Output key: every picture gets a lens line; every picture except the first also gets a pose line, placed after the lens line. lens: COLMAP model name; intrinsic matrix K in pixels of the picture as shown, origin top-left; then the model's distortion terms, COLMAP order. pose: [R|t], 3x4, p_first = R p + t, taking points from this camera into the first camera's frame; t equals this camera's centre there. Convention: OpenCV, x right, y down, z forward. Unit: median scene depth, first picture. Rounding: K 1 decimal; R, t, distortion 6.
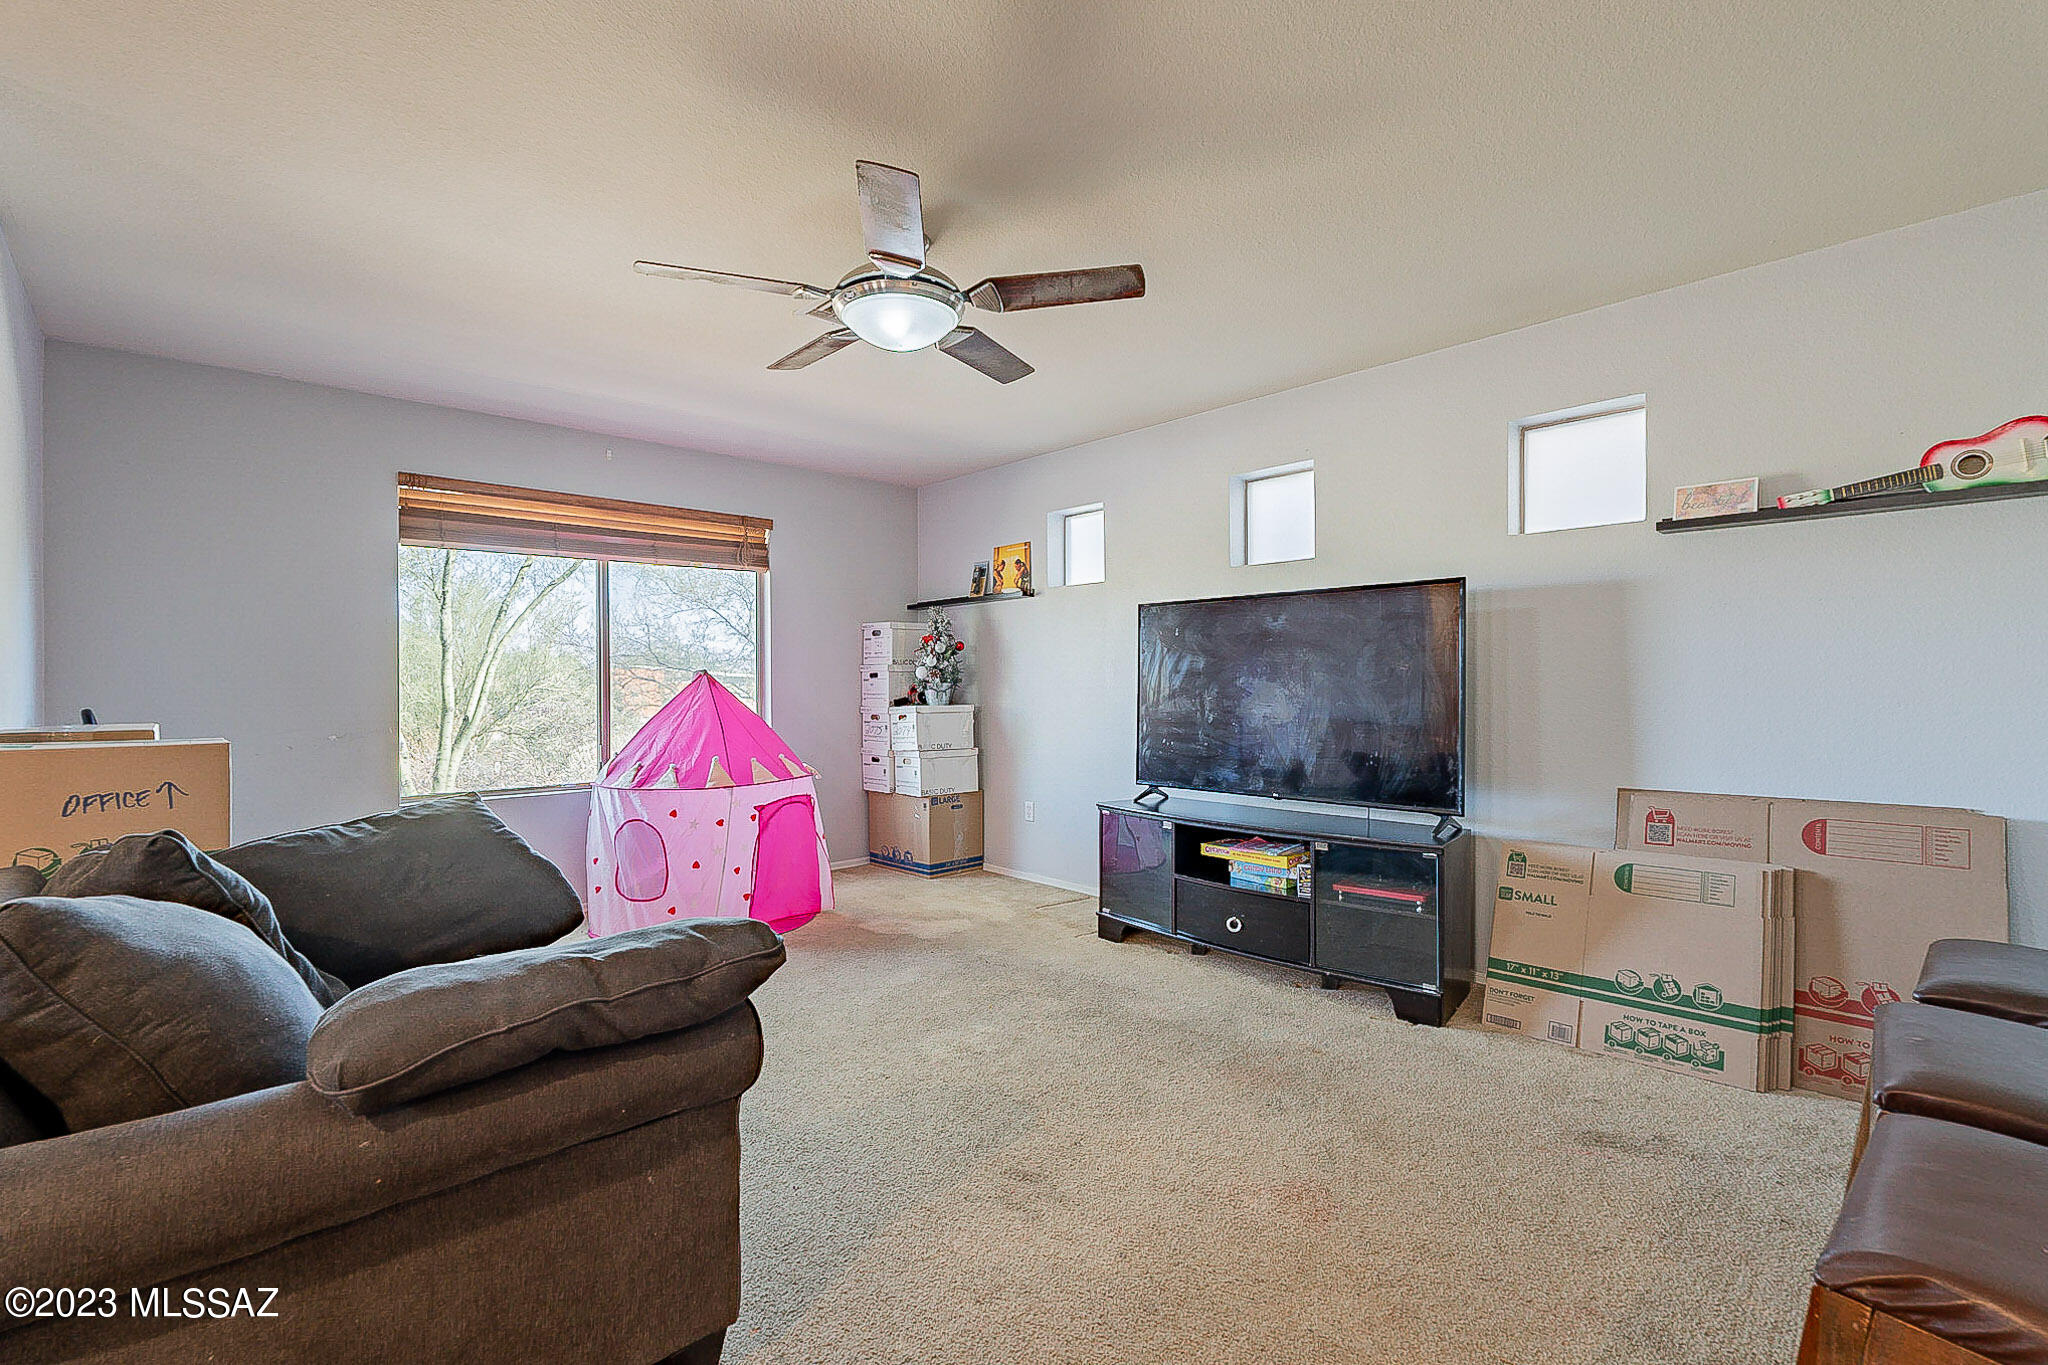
lens RADIAL K [[900.0, 0, 1019.3], [0, 900.0, 681.9], [0, 0, 1]] dist [-0.006668, 0.000162]
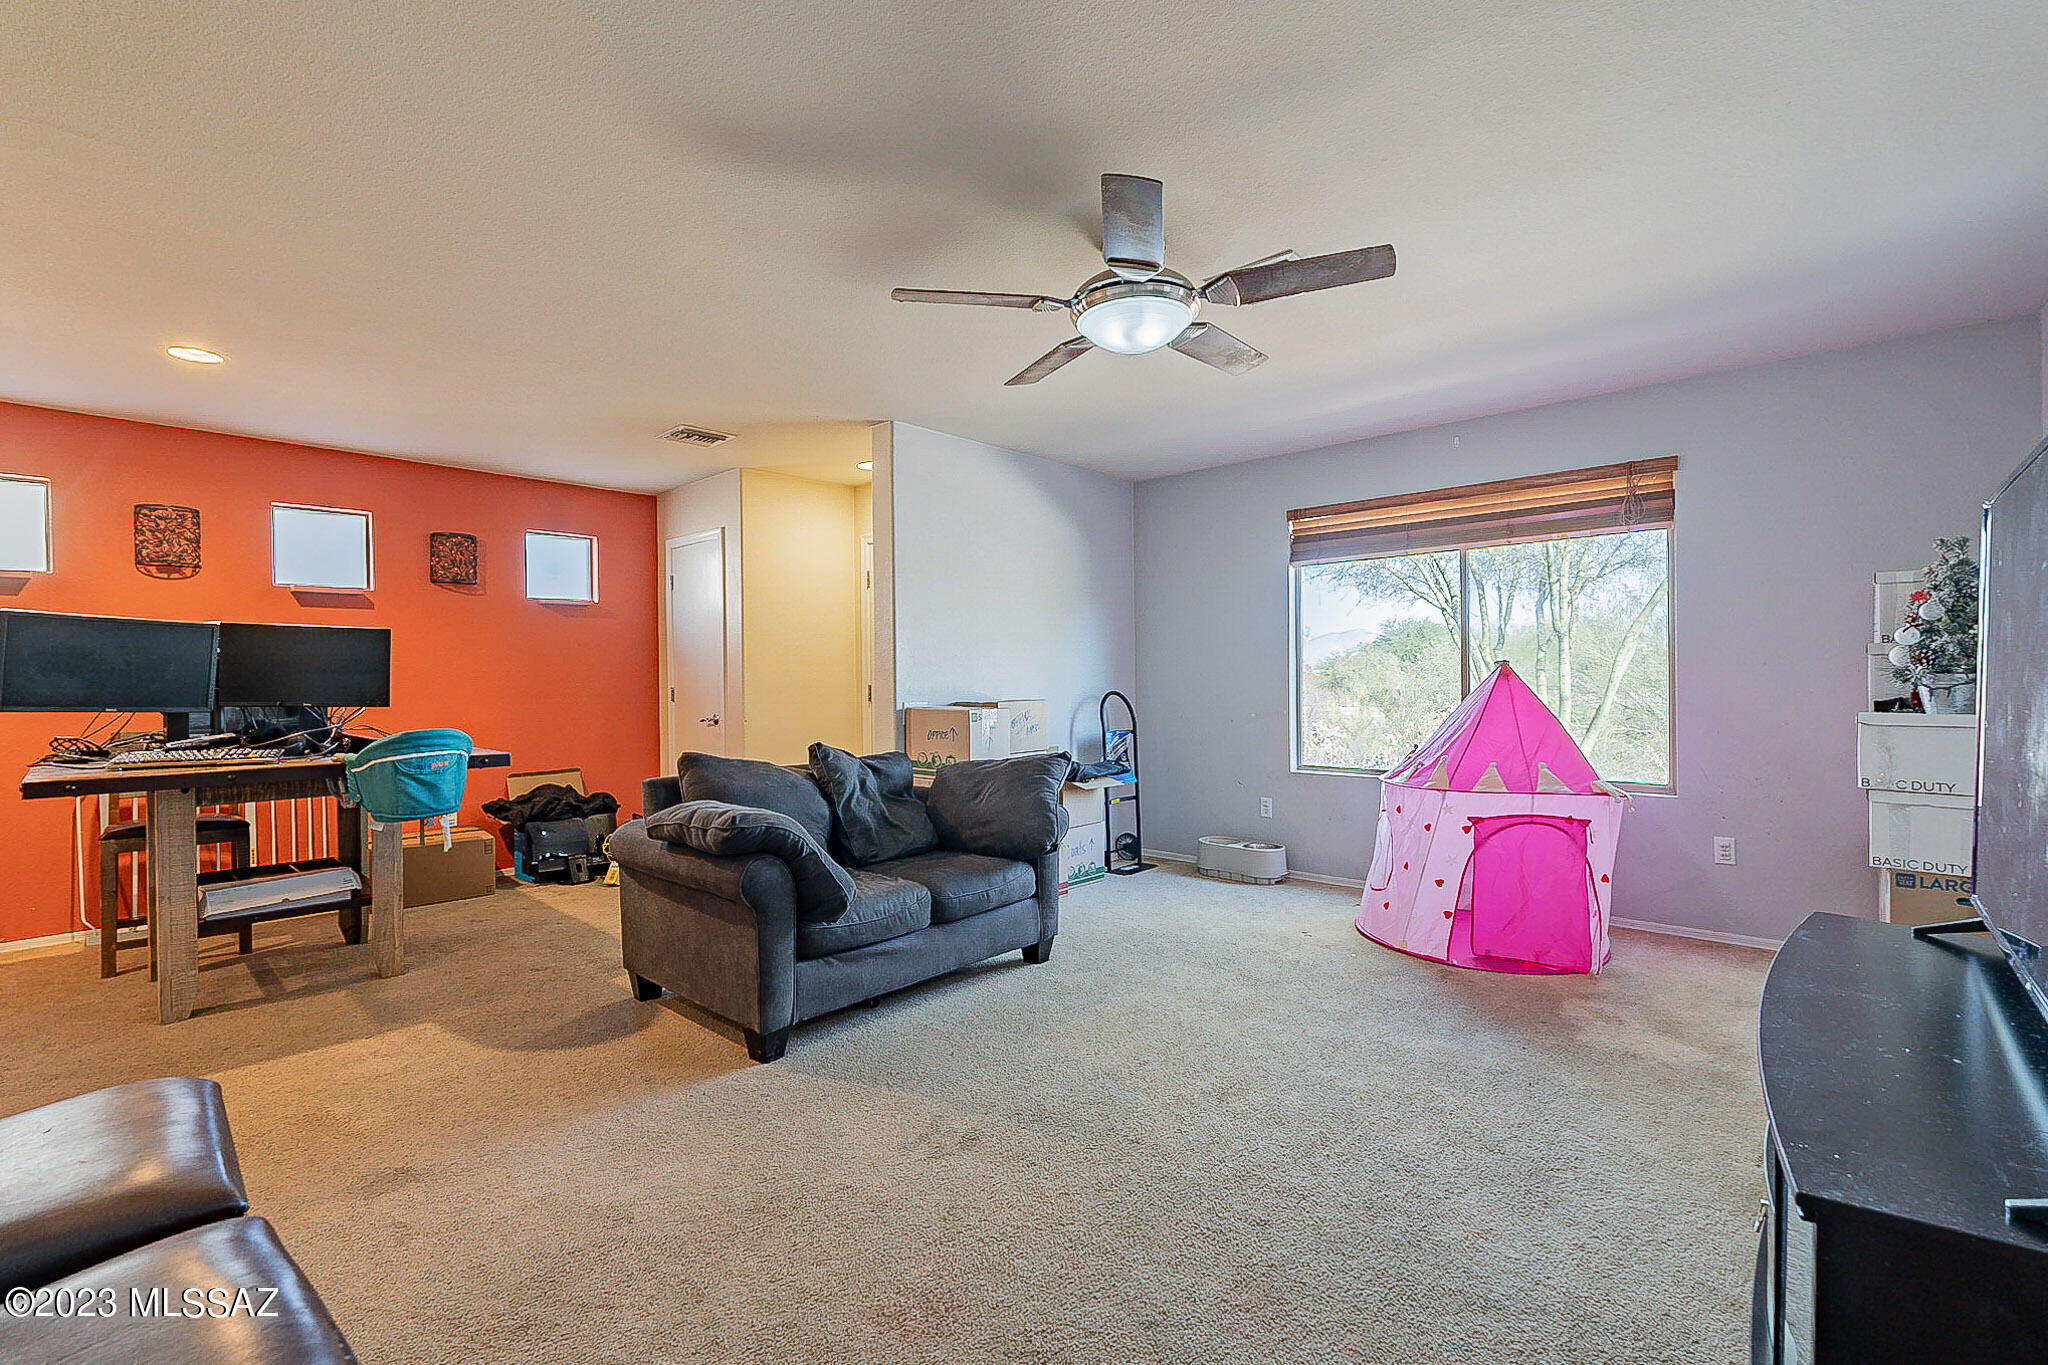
lens RADIAL K [[900.0, 0, 1014.3], [0, 900.0, 689.8], [0, 0, 1]] dist [-0.006668, 0.000162]
pose [[0.068533, 0.019681, -0.997455, 0.553814], [0.010141, 0.999740, 0.020423, -0.008246], [0.997597, -0.011515, 0.068315, 0.503752]]
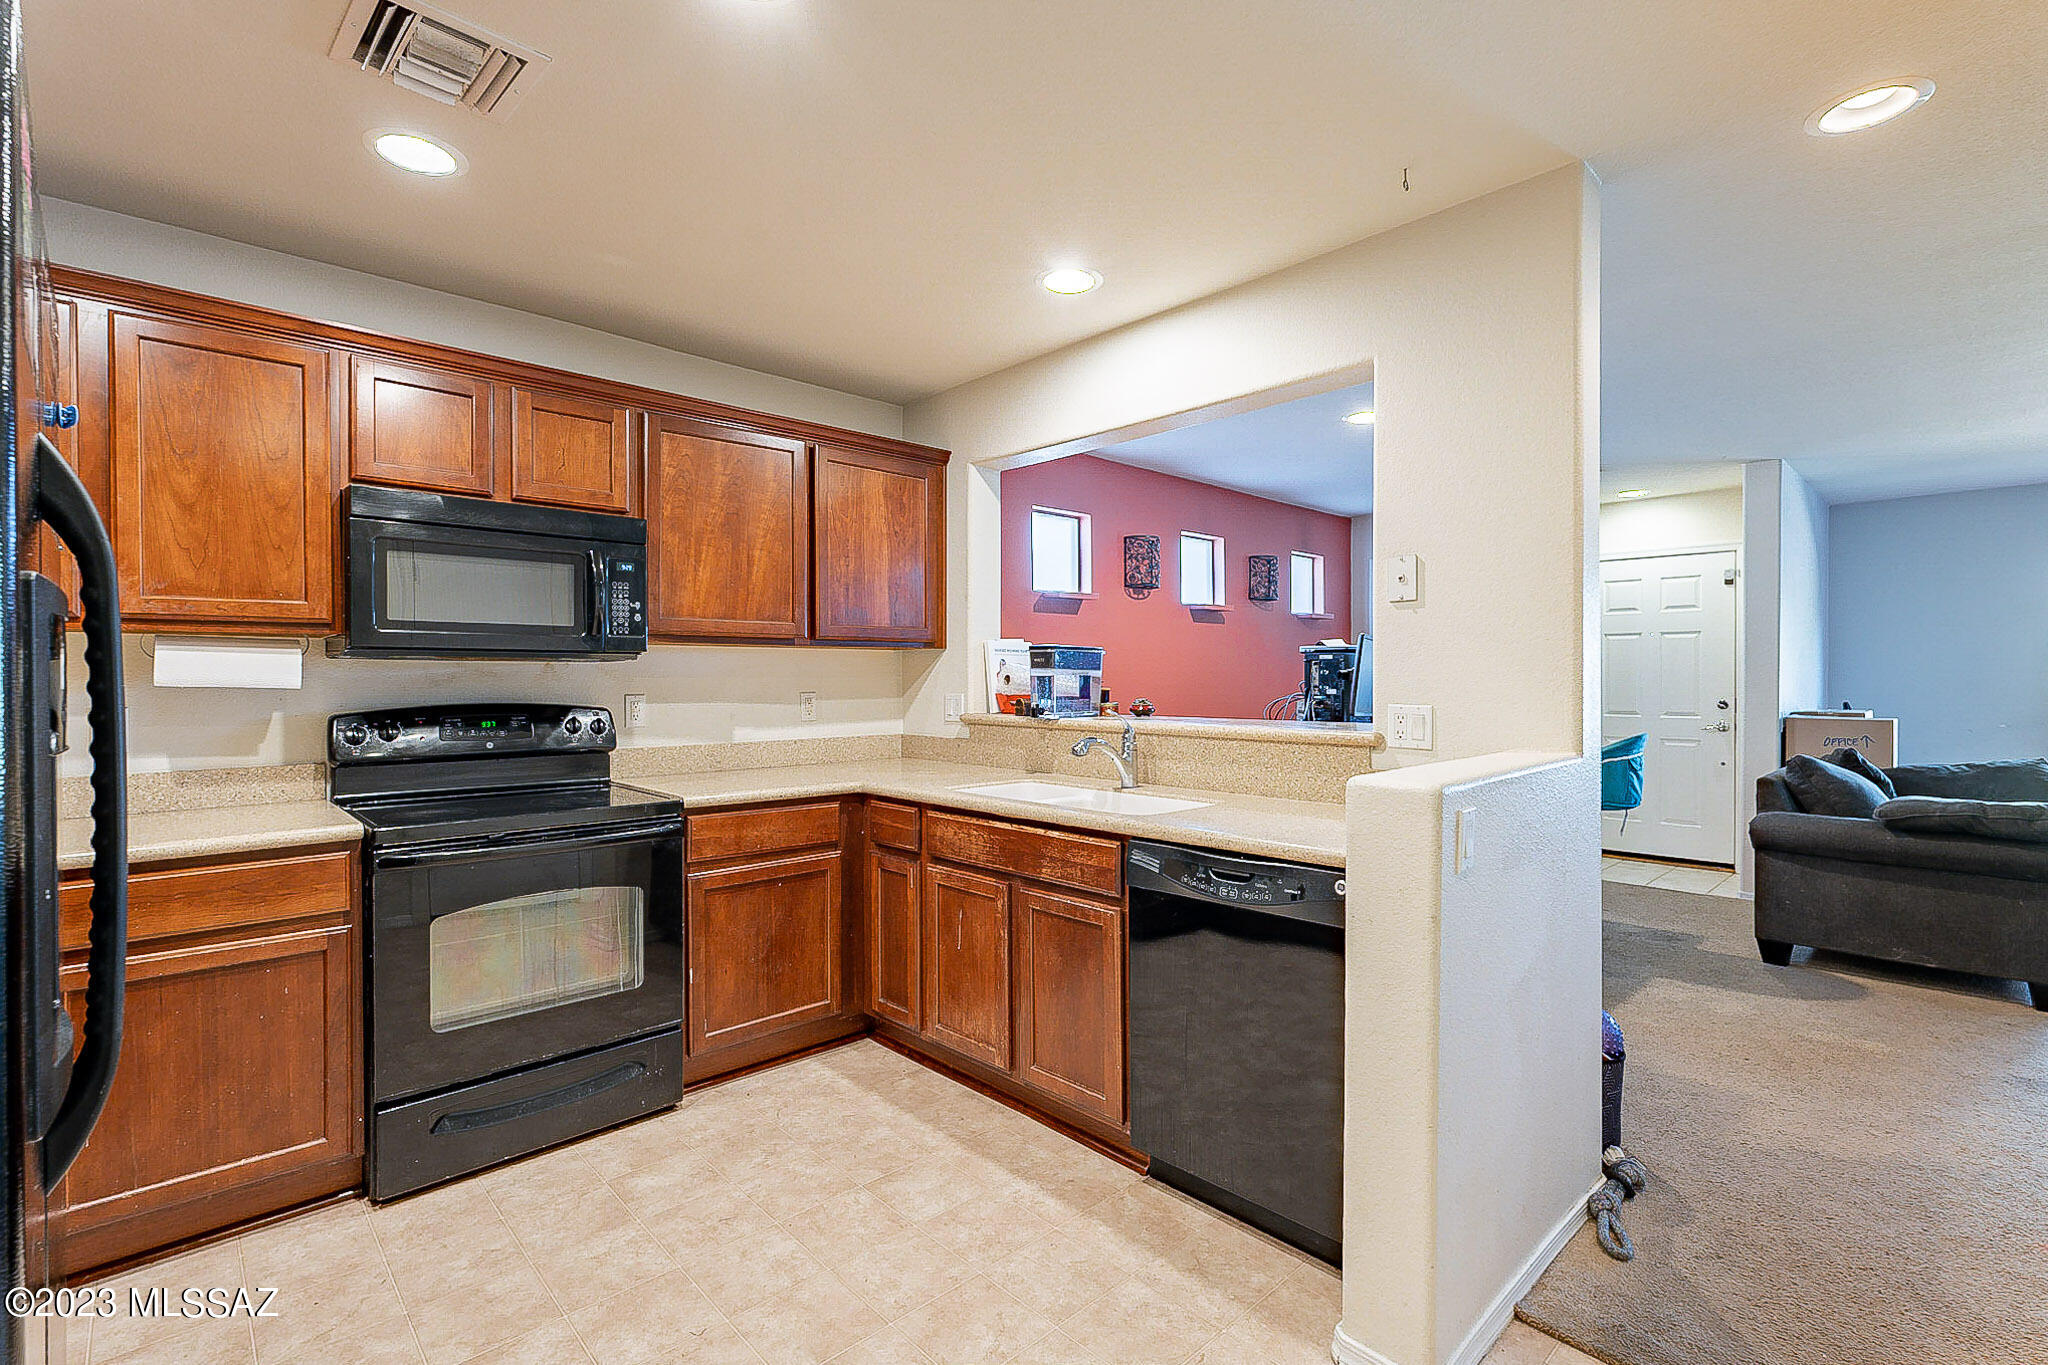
lens RADIAL K [[938.7, 0, 1029.0], [0, 938.7, 684.4], [0, 0, 1]] dist [0.000273, -0.000082]
pose [[0.015784, 0.012426, -0.999798, 0.706991], [0.002077, 0.999920, 0.012461, -0.027019], [0.999873, -0.002273, 0.015757, -0.588253]]
